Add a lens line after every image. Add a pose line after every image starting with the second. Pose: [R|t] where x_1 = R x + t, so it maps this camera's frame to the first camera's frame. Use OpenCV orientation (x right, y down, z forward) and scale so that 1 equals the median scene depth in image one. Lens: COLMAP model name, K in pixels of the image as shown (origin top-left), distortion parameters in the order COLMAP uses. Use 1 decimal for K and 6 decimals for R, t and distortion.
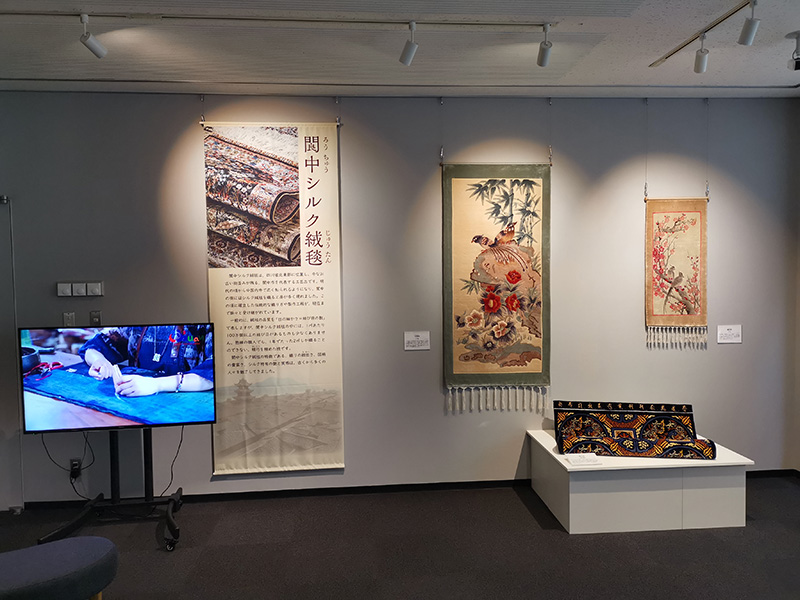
lens RADIAL K [[633.0, 0, 394.9], [0, 633.0, 298.8], [0, 0, 1]] dist [0.016577, 0.001813]
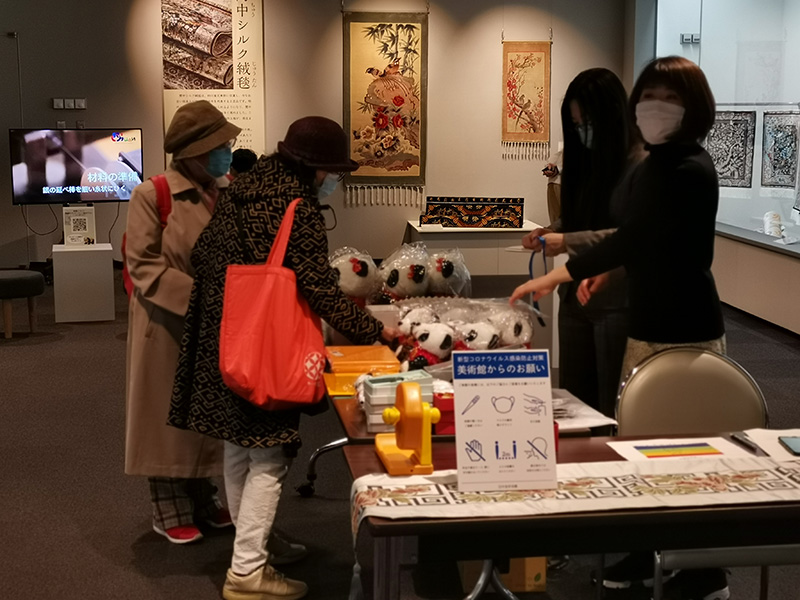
lens RADIAL K [[1242.2, 0, 406.9], [0, 1242.2, 299.4], [0, 0, 1]] dist [0.030766, 0.000000]
pose [[0.998750, 0.009438, 0.049088, 0.085063], [-0.015026, 0.993282, 0.114738, 0.077349], [-0.047675, -0.115332, 0.992182, -1.574214]]
